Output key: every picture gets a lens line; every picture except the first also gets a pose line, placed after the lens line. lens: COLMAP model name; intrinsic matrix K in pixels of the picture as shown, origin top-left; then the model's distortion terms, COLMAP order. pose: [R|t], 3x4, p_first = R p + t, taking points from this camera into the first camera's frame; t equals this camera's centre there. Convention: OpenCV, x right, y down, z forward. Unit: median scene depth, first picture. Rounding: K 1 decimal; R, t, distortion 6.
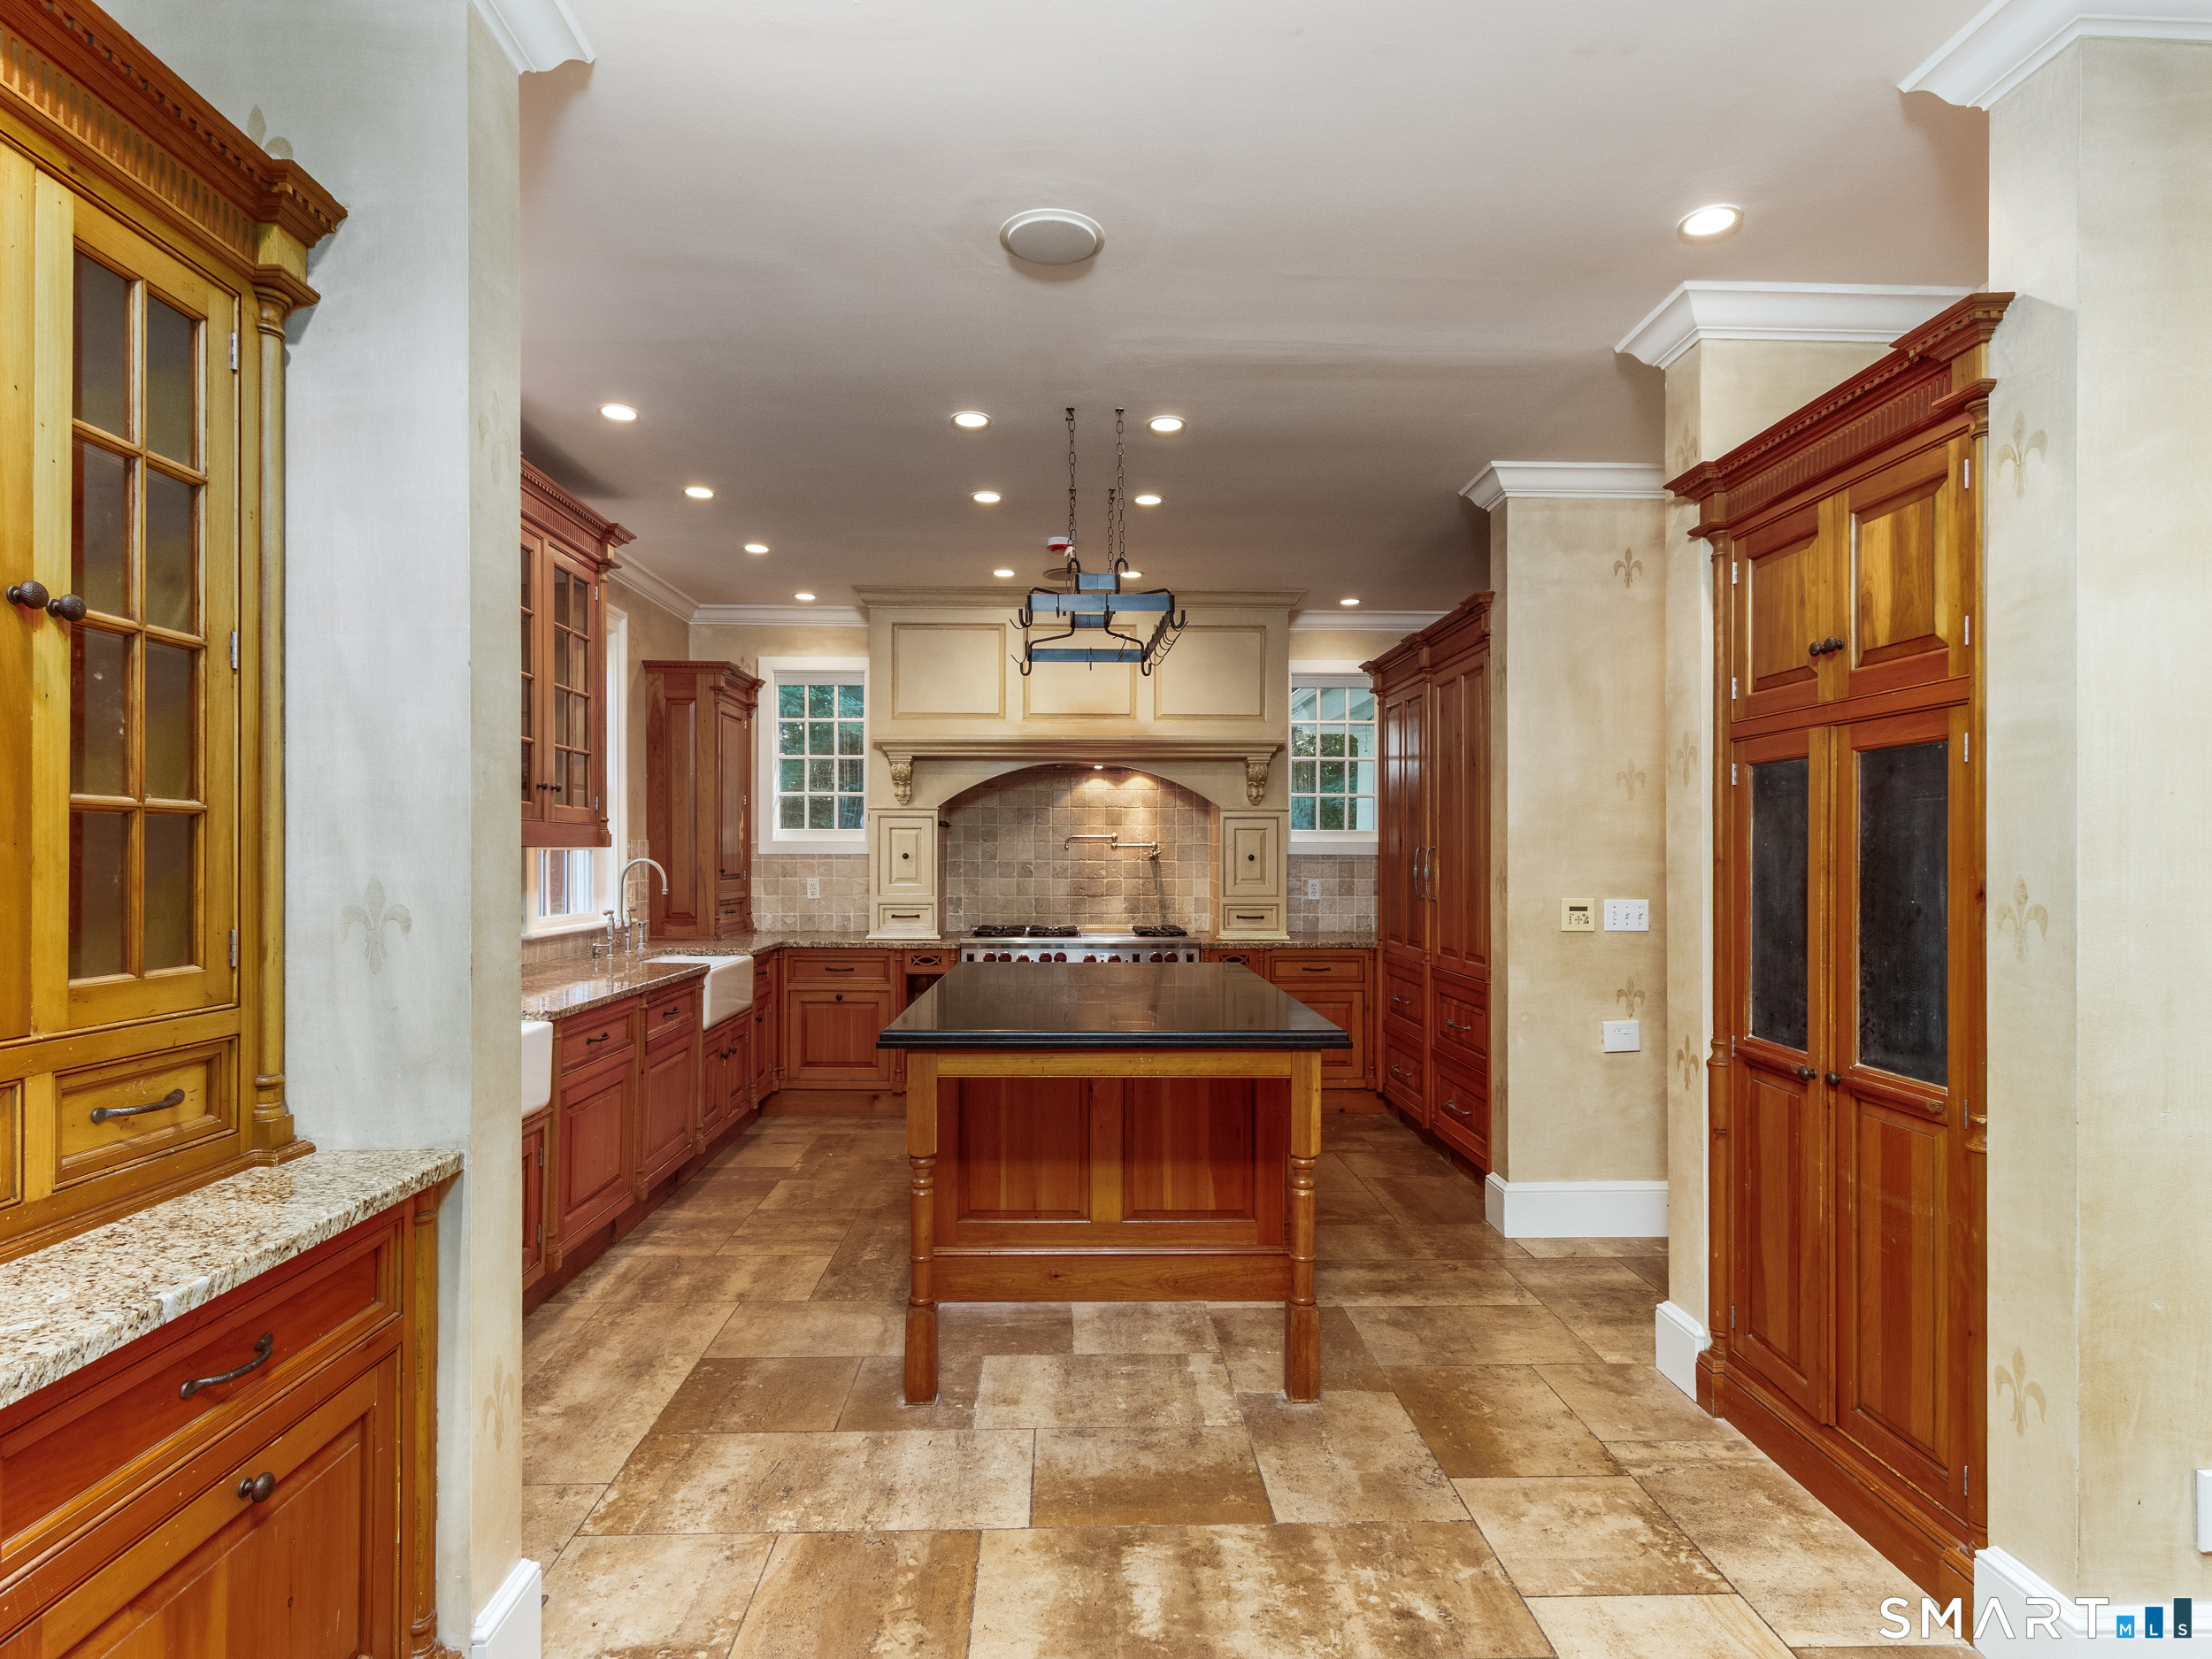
lens RADIAL K [[1174.7, 0, 1102.2], [0, 1174.7, 845.8], [0, 0, 1]] dist [0.006703, 0.001233]
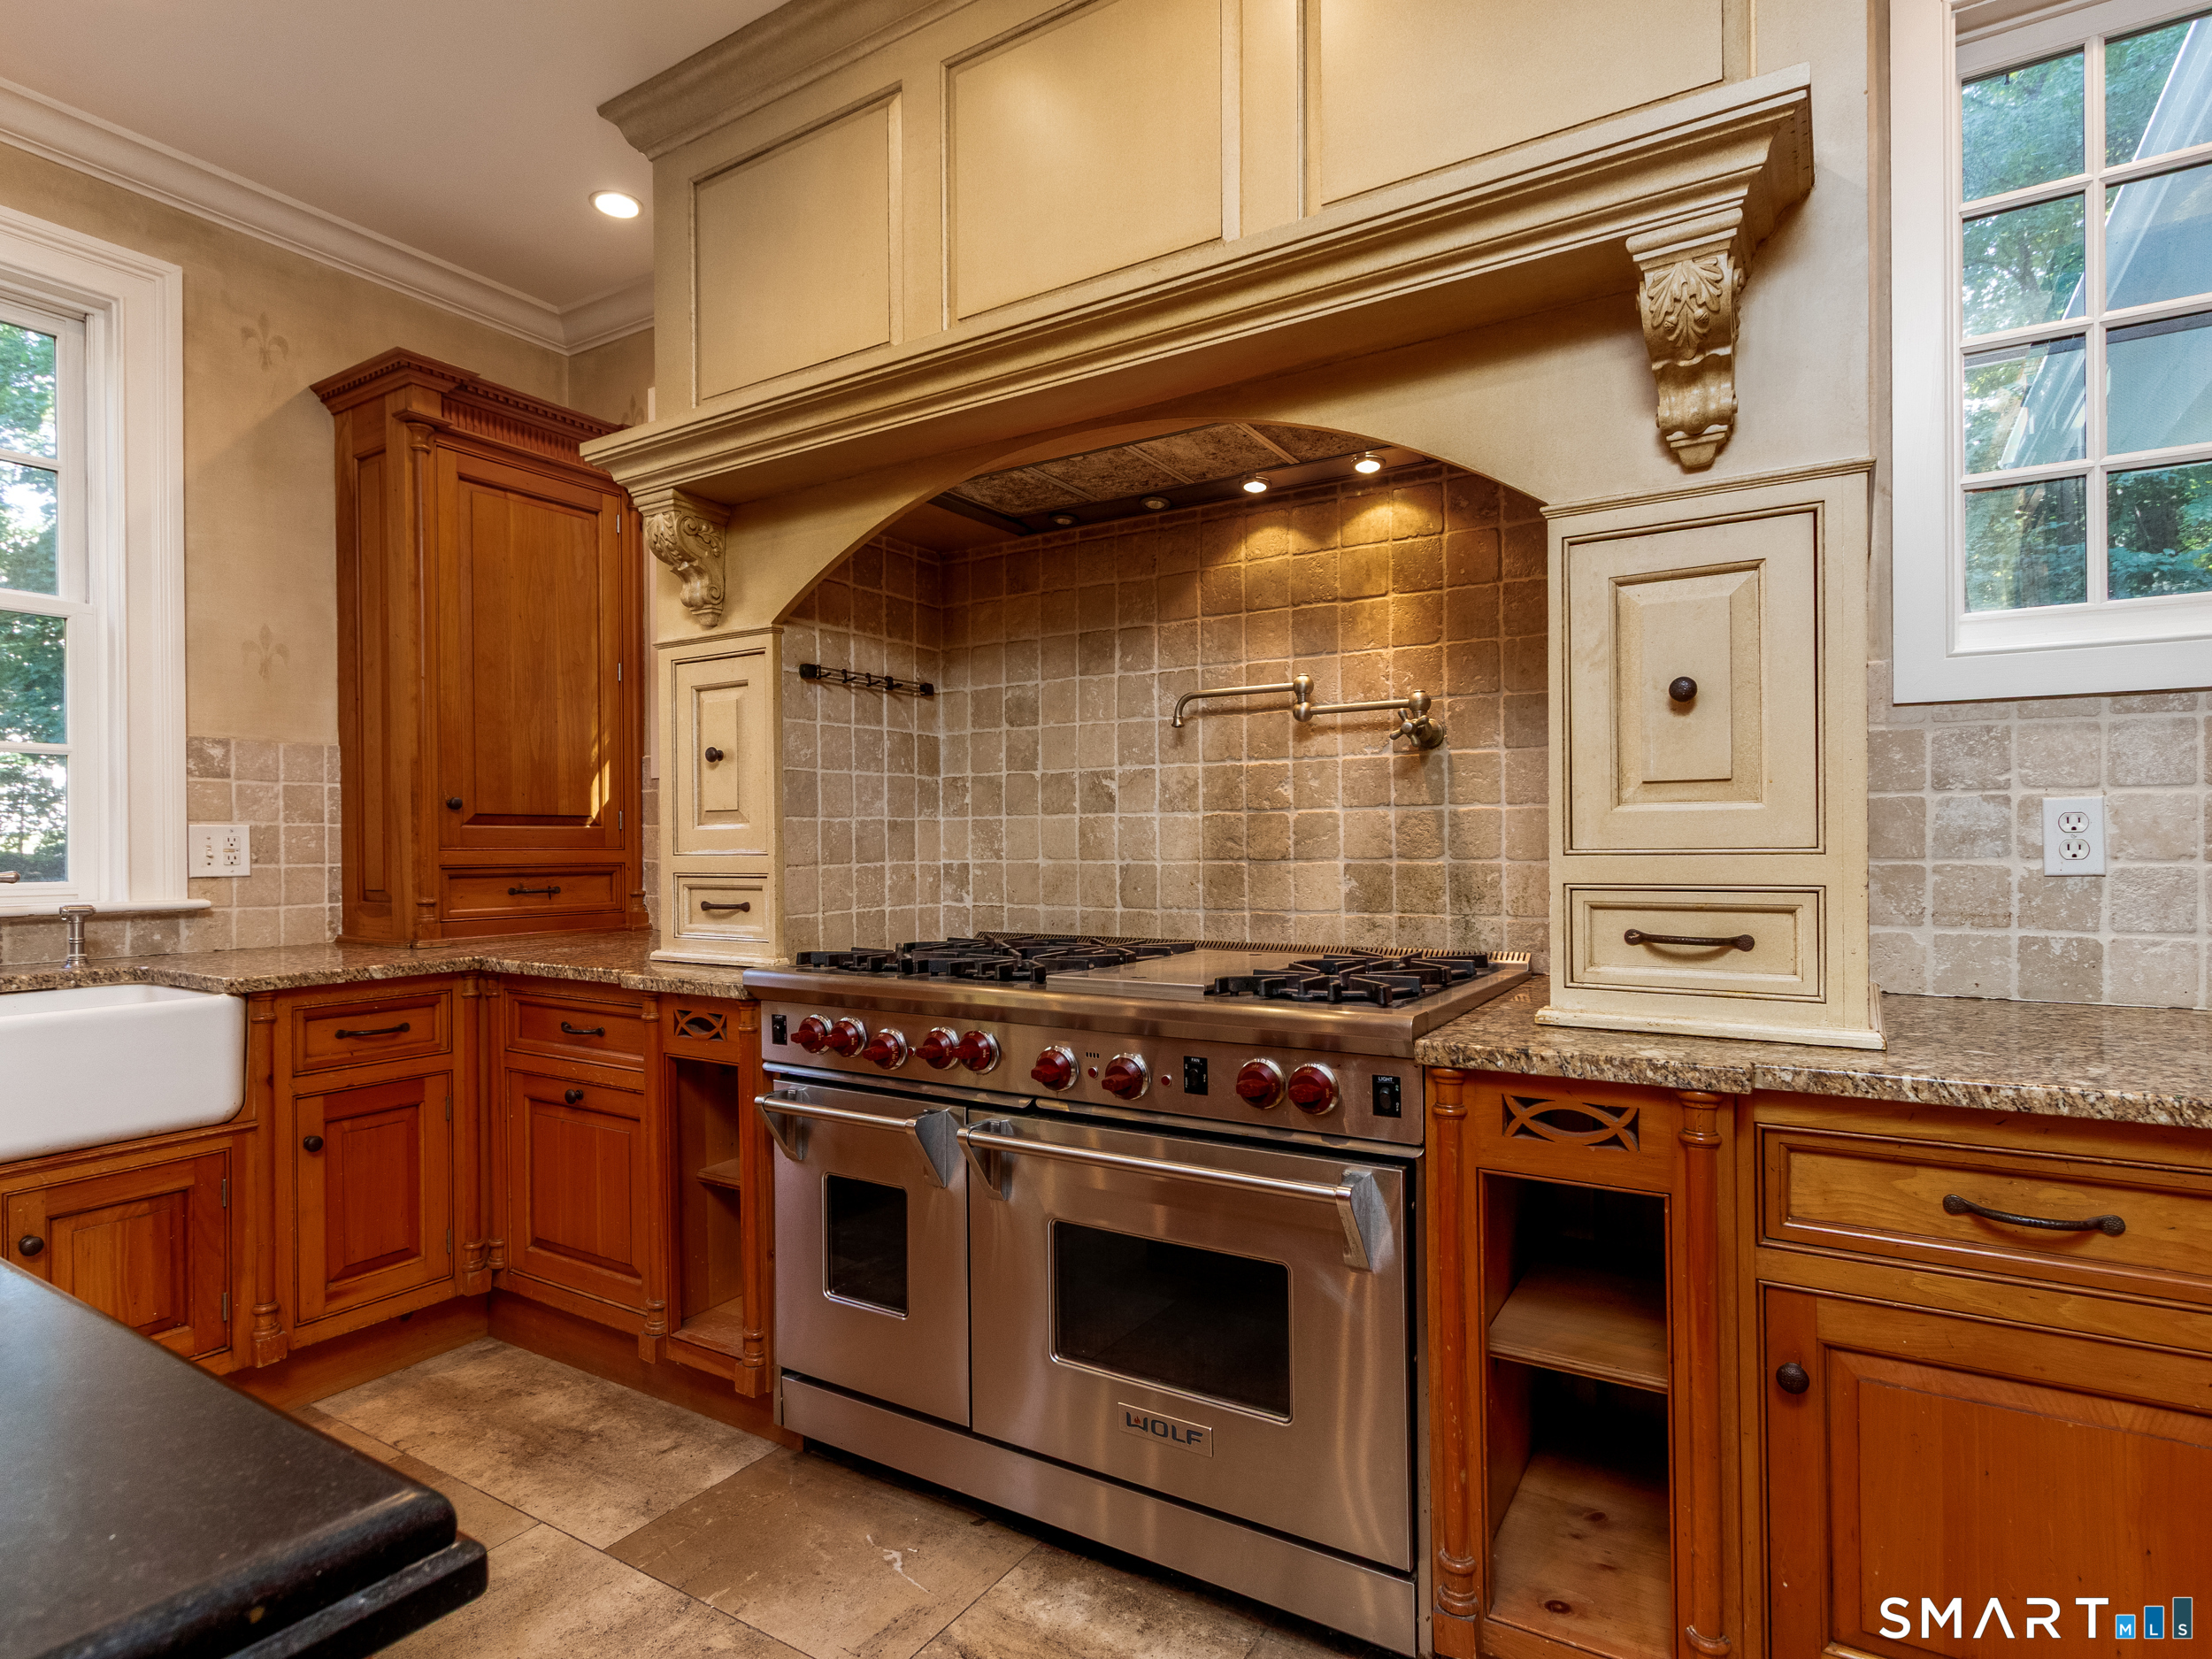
lens RADIAL K [[1174.7, 0, 1115.3], [0, 1174.7, 828.4], [0, 0, 1]] dist [0.006703, 0.001233]
pose [[0.828163, -0.016470, -0.560246, 0.153710], [0.015790, 0.999857, -0.006053, 0.034905], [0.560265, -0.003834, 0.828304, 0.686861]]
